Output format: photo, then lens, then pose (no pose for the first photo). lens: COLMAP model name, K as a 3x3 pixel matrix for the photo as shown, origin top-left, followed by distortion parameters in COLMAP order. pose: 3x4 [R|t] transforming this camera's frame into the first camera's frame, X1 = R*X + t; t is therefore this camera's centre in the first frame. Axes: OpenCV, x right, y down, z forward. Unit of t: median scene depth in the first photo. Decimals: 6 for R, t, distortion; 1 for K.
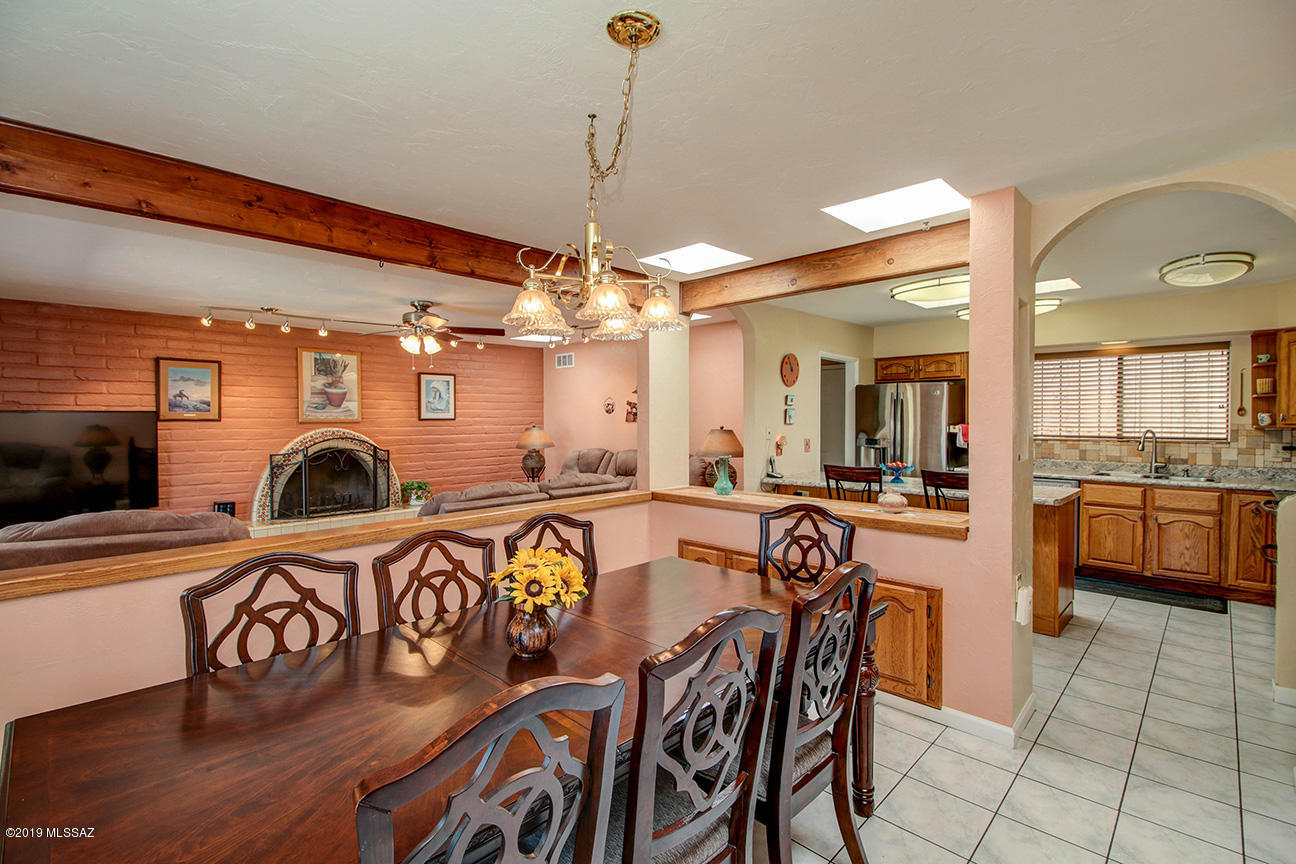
lens RADIAL K [[588.1, 0, 644.4], [0, 588.1, 427.5], [0, 0, 1]] dist [0.015006, -0.010069]
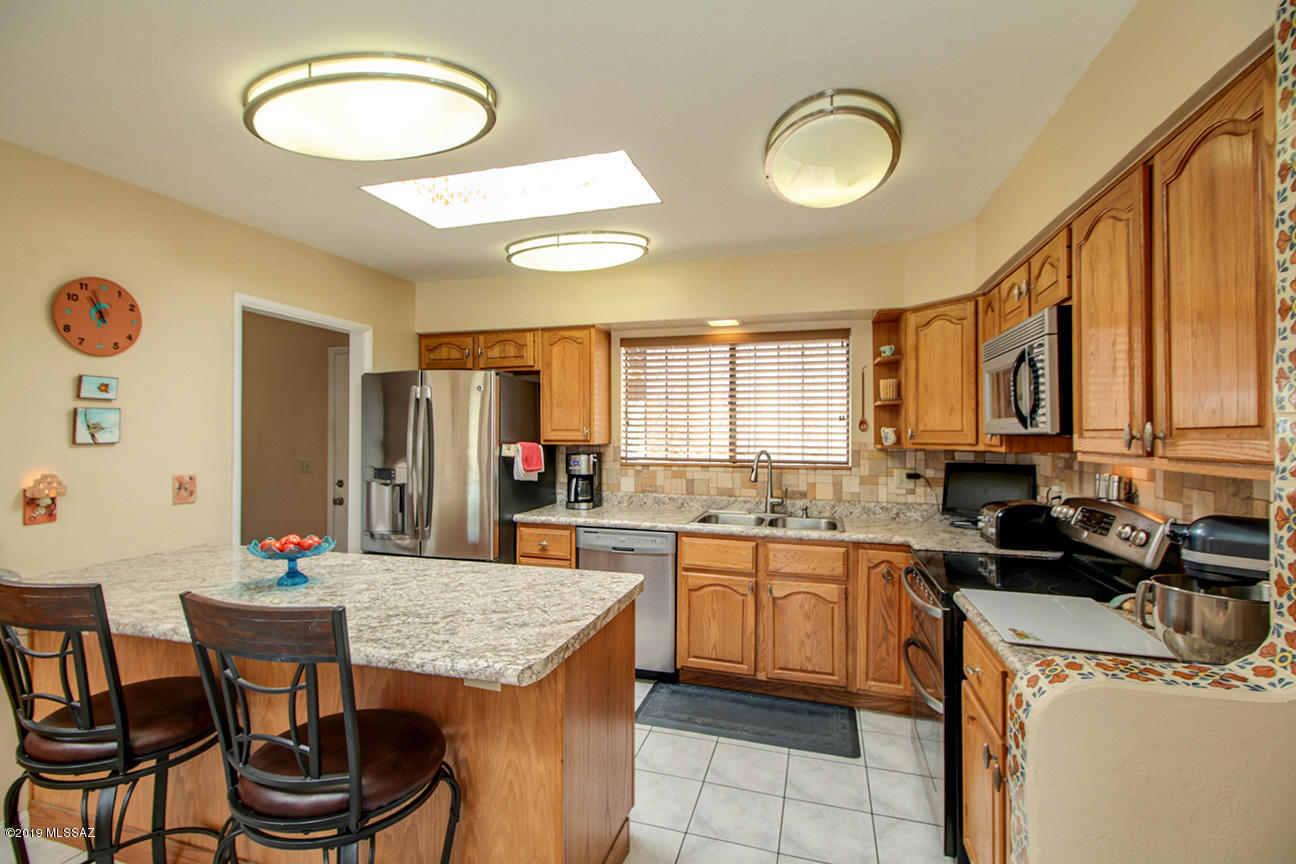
lens RADIAL K [[588.1, 0, 654.2], [0, 588.1, 423.9], [0, 0, 1]] dist [0.015006, -0.010069]
pose [[0.880497, 0.011658, 0.473909, 0.445968], [0.001764, 0.999610, -0.027868, -0.008961], [-0.474049, 0.025374, 0.880133, 0.488936]]
